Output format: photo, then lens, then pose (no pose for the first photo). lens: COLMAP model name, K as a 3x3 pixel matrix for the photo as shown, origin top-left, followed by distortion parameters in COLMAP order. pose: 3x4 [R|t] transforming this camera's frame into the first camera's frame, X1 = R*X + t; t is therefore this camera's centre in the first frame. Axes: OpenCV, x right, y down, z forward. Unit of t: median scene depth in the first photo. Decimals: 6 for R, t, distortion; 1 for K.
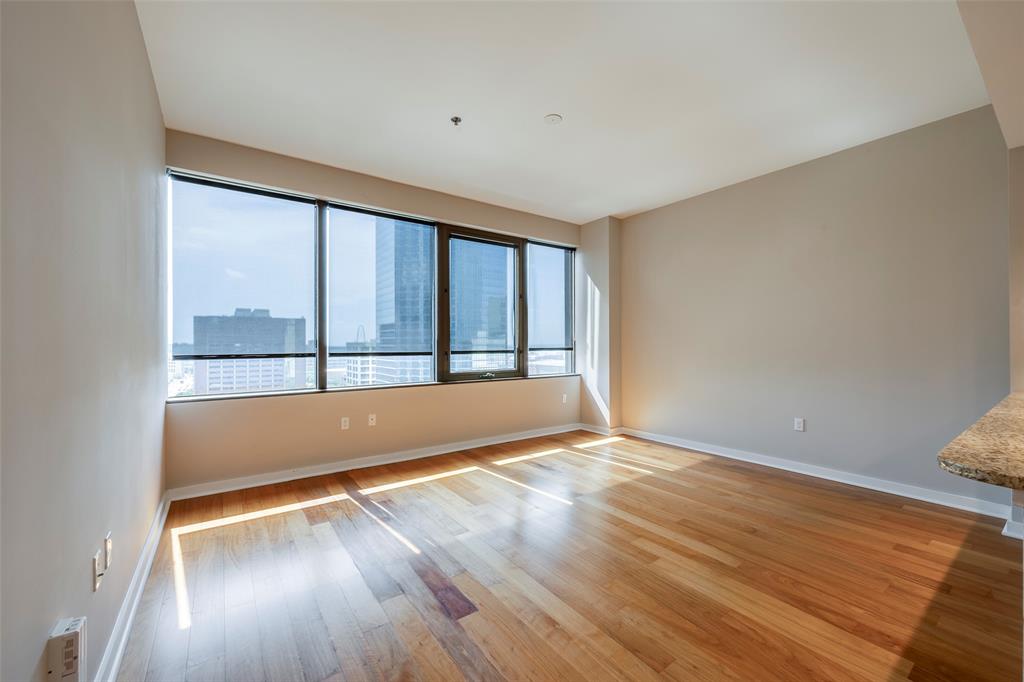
lens RADIAL K [[403.4, 0, 508.9], [0, 403.4, 340.3], [0, 0, 1]] dist [0.000660, 0.000050]
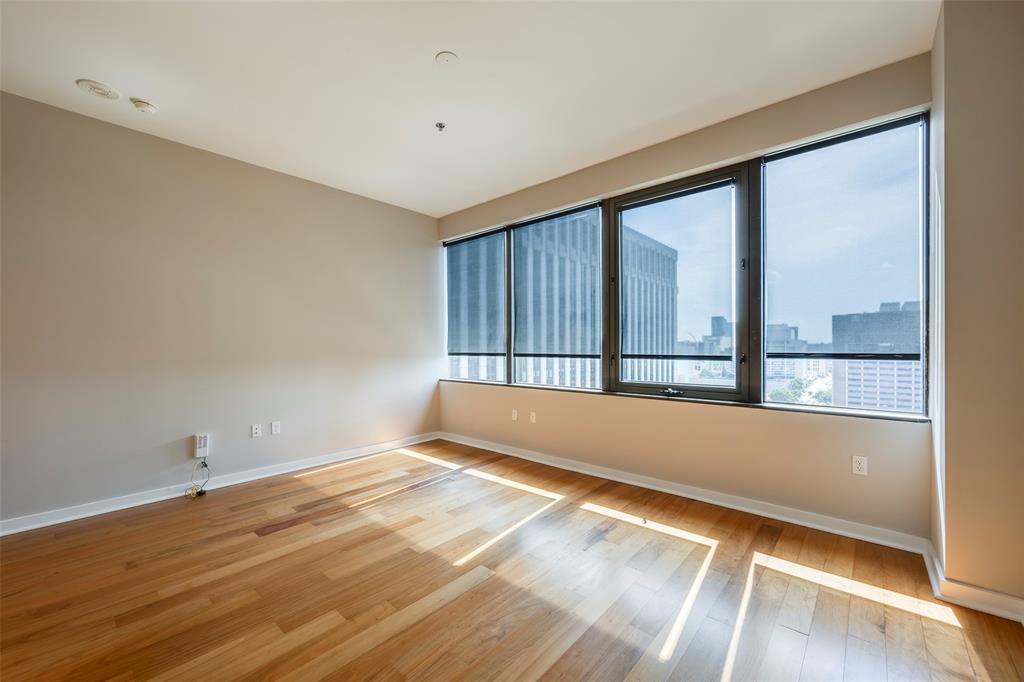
lens RADIAL K [[403.0, 0, 510.5], [0, 403.0, 347.5], [0, 0, 1]] dist [-0.000556, -0.000150]
pose [[0.216676, 0.006177, -0.976224, 0.617838], [0.012327, 0.999883, 0.009063, 0.003334], [0.976166, -0.013998, 0.216574, 0.650718]]
